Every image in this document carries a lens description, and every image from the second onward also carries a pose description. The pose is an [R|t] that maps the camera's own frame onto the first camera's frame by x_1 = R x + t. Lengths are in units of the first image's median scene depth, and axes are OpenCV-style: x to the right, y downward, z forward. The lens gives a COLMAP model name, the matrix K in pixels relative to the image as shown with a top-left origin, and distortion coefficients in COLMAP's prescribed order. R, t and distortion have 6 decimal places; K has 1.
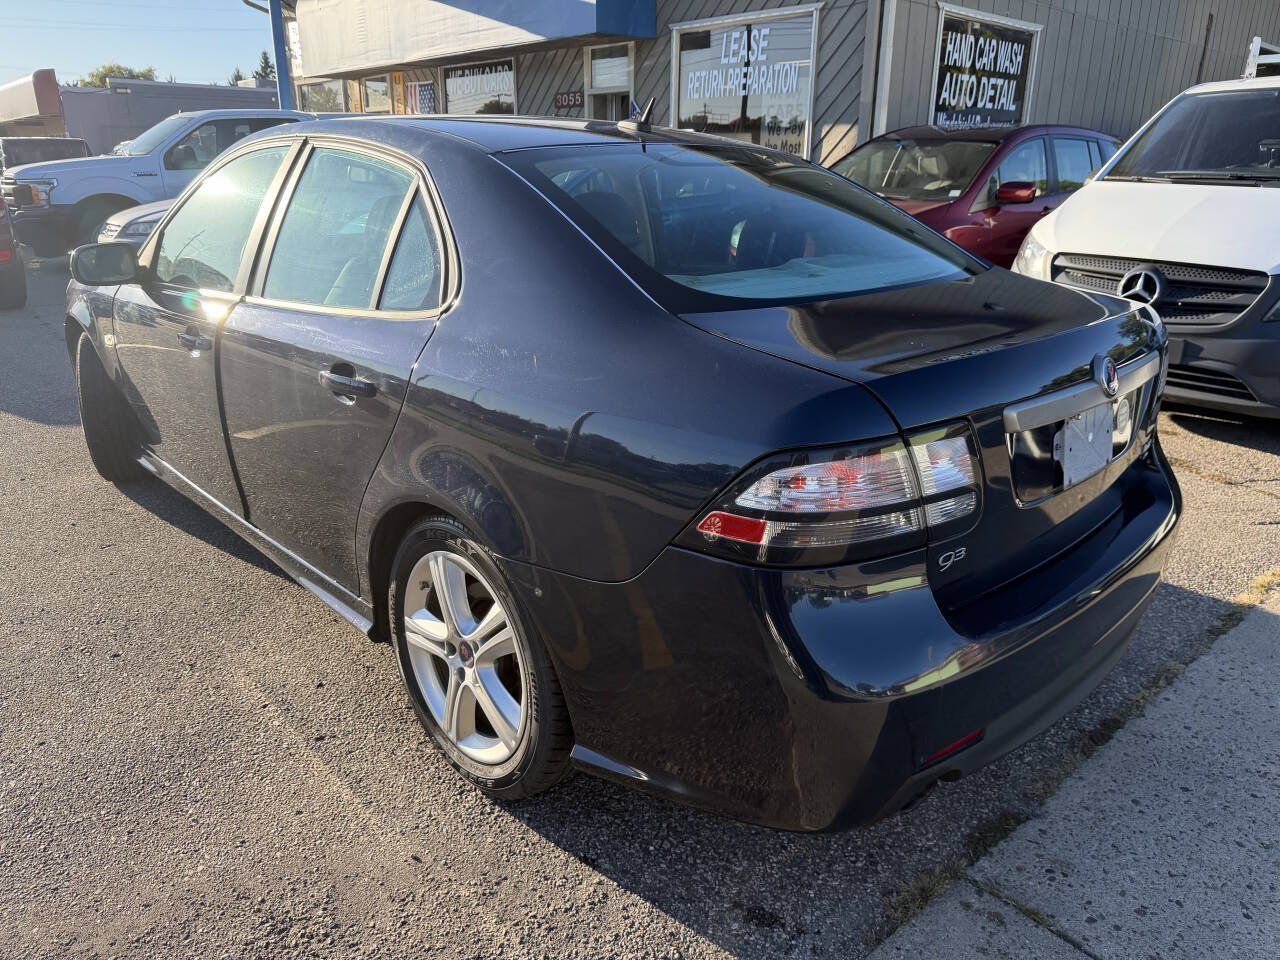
lens RADIAL K [[909.6, 0, 648.3], [0, 909.6, 476.8], [0, 0, 1]] dist [0.016733, -0.022718]
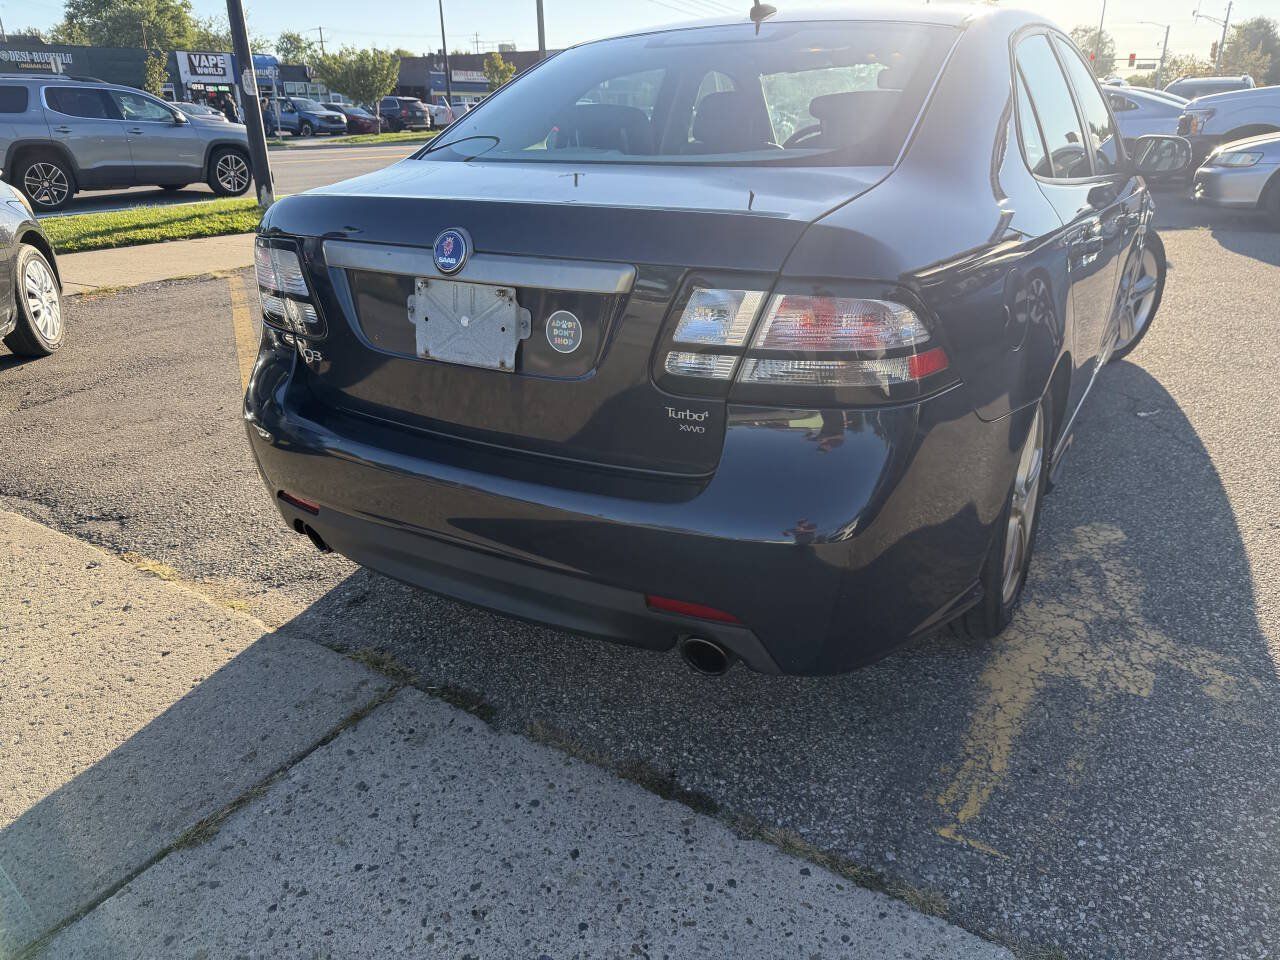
lens RADIAL K [[909.6, 0, 651.3], [0, 909.6, 477.4], [0, 0, 1]] dist [0.016733, -0.022718]
pose [[0.262828, 0.347776, -0.899985, 0.218855], [-0.297868, 0.916462, 0.267155, -0.031134], [0.917712, 0.197861, 0.344464, 0.135857]]
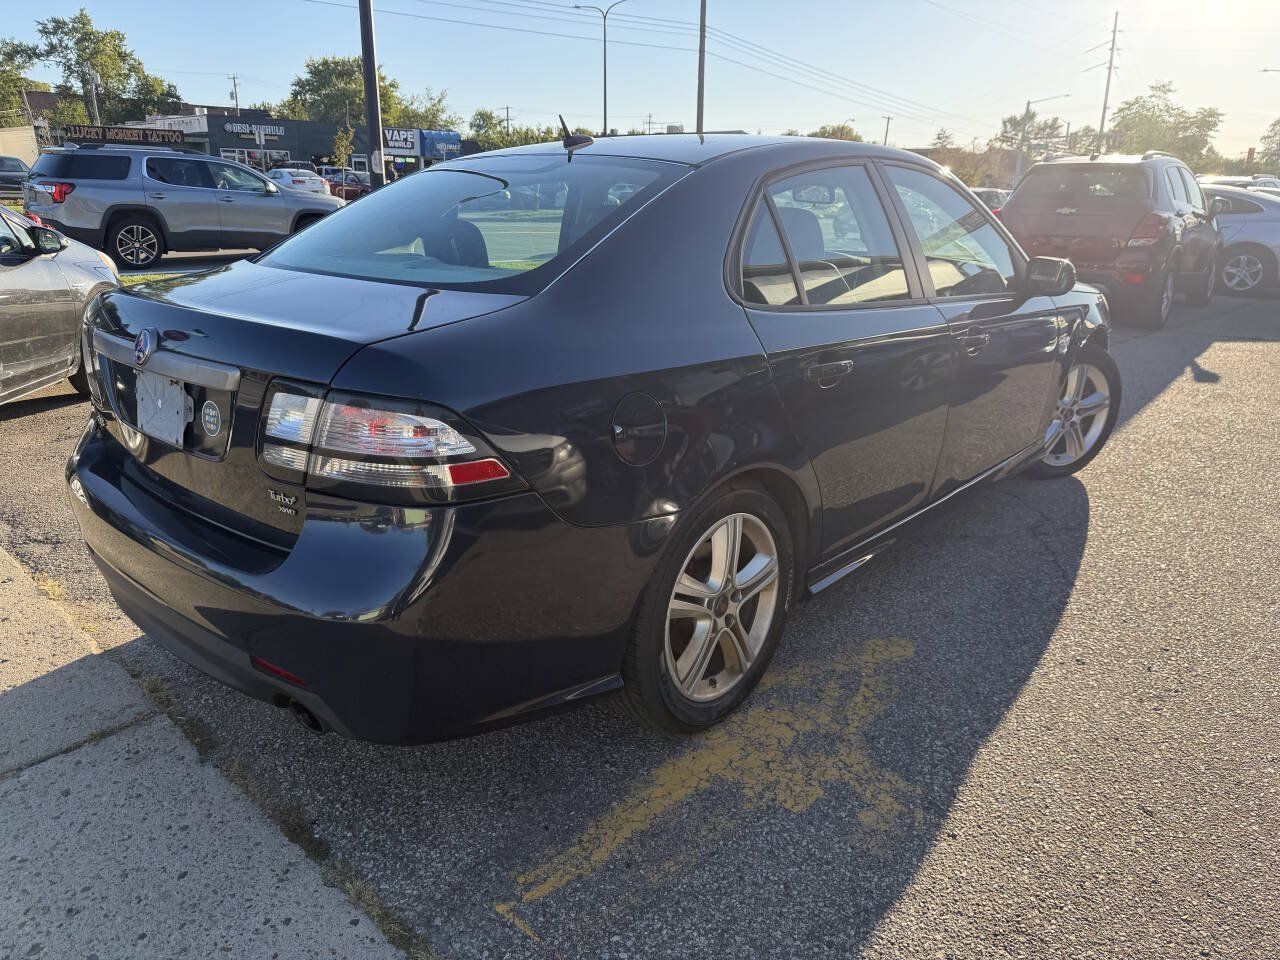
lens RADIAL K [[909.6, 0, 643.3], [0, 909.6, 475.8], [0, 0, 1]] dist [0.016733, -0.022718]
pose [[0.085445, 0.292239, -0.952520, 0.247743], [-0.336641, 0.908262, 0.248462, -0.067054], [0.937748, 0.299428, 0.175987, 0.211774]]
